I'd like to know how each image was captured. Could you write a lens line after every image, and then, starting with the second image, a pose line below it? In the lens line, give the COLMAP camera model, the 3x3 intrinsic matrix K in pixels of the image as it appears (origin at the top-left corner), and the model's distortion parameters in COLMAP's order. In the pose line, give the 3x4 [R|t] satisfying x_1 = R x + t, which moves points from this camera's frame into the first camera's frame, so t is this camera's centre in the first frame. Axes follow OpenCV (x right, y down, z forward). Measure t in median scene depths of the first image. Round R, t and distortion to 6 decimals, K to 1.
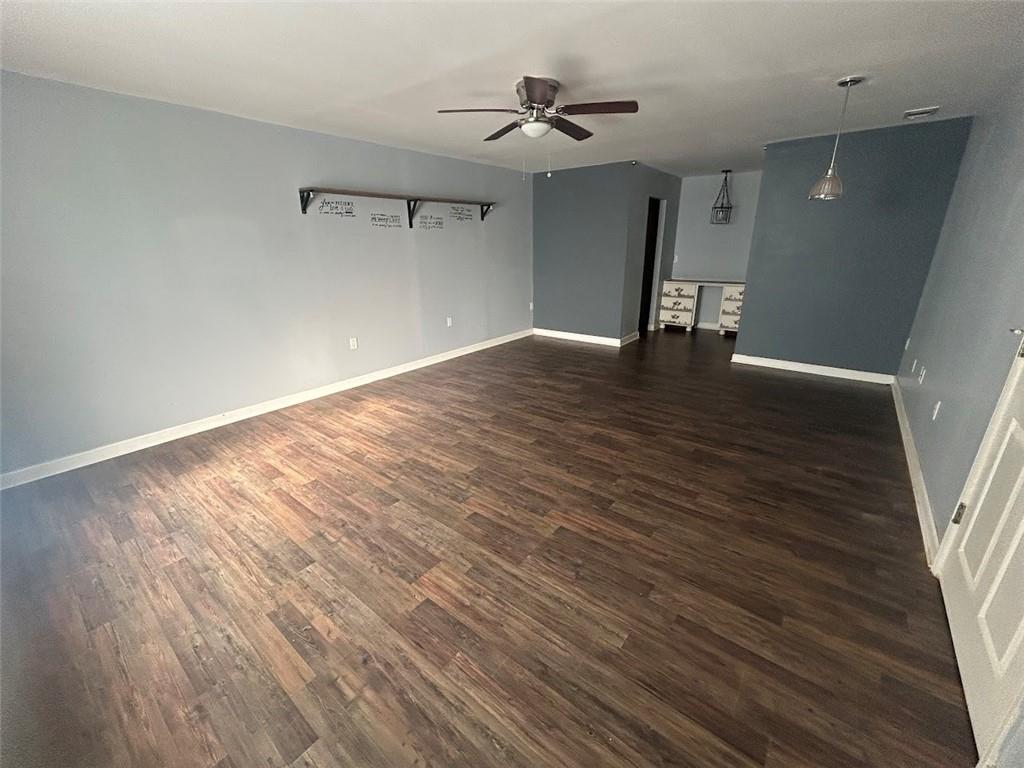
lens RADIAL K [[414.2, 0, 519.3], [0, 414.2, 388.3], [0, 0, 1]] dist [0.000012, -0.000337]
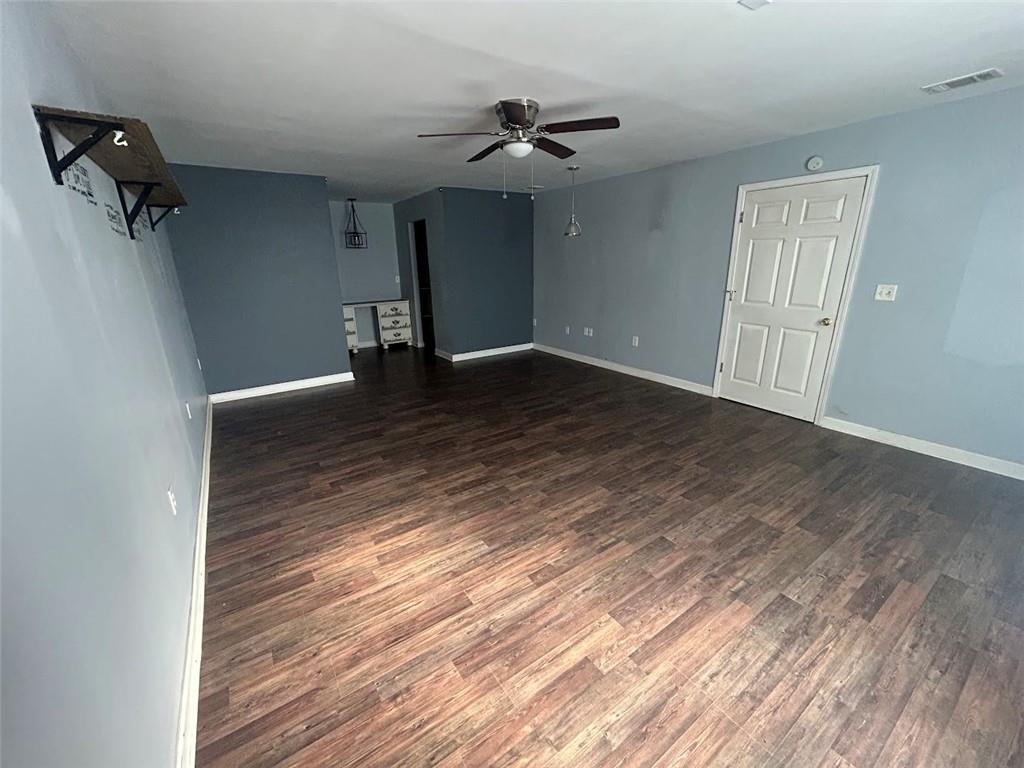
lens RADIAL K [[414.2, 0, 516.1], [0, 414.2, 379.0], [0, 0, 1]] dist [0.000012, -0.000337]
pose [[0.301838, -0.261550, 0.916780, -0.959629], [0.332366, 0.930169, 0.155942, -0.254471], [-0.893547, 0.257637, 0.367691, 0.734382]]
